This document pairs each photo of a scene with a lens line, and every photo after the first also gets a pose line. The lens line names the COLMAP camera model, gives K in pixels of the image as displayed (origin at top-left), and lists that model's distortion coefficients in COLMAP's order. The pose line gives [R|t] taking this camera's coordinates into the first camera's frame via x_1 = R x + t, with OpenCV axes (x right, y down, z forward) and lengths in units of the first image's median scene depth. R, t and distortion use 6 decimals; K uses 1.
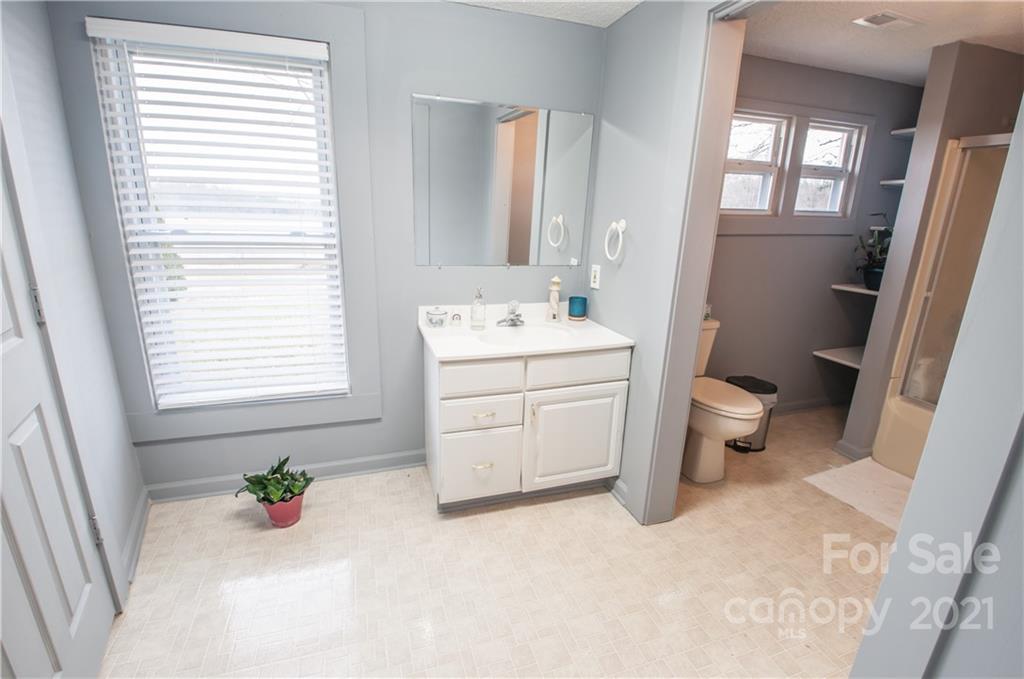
lens RADIAL K [[452.6, 0, 510.0], [0, 452.6, 337.3], [0, 0, 1]] dist [-0.011299, -0.003112]
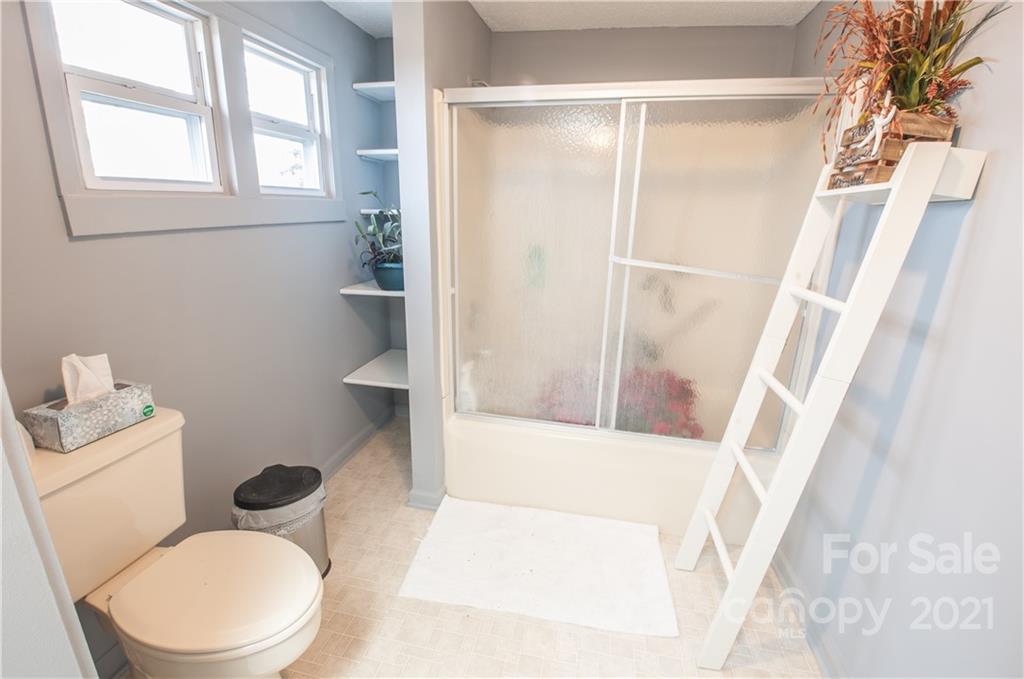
lens RADIAL K [[452.6, 0, 509.5], [0, 452.6, 334.2], [0, 0, 1]] dist [-0.011299, -0.003112]
pose [[0.513798, -0.245334, 0.822084, 0.254513], [0.230458, 0.962488, 0.143199, -0.097802], [-0.826378, 0.115881, 0.551064, 0.408581]]
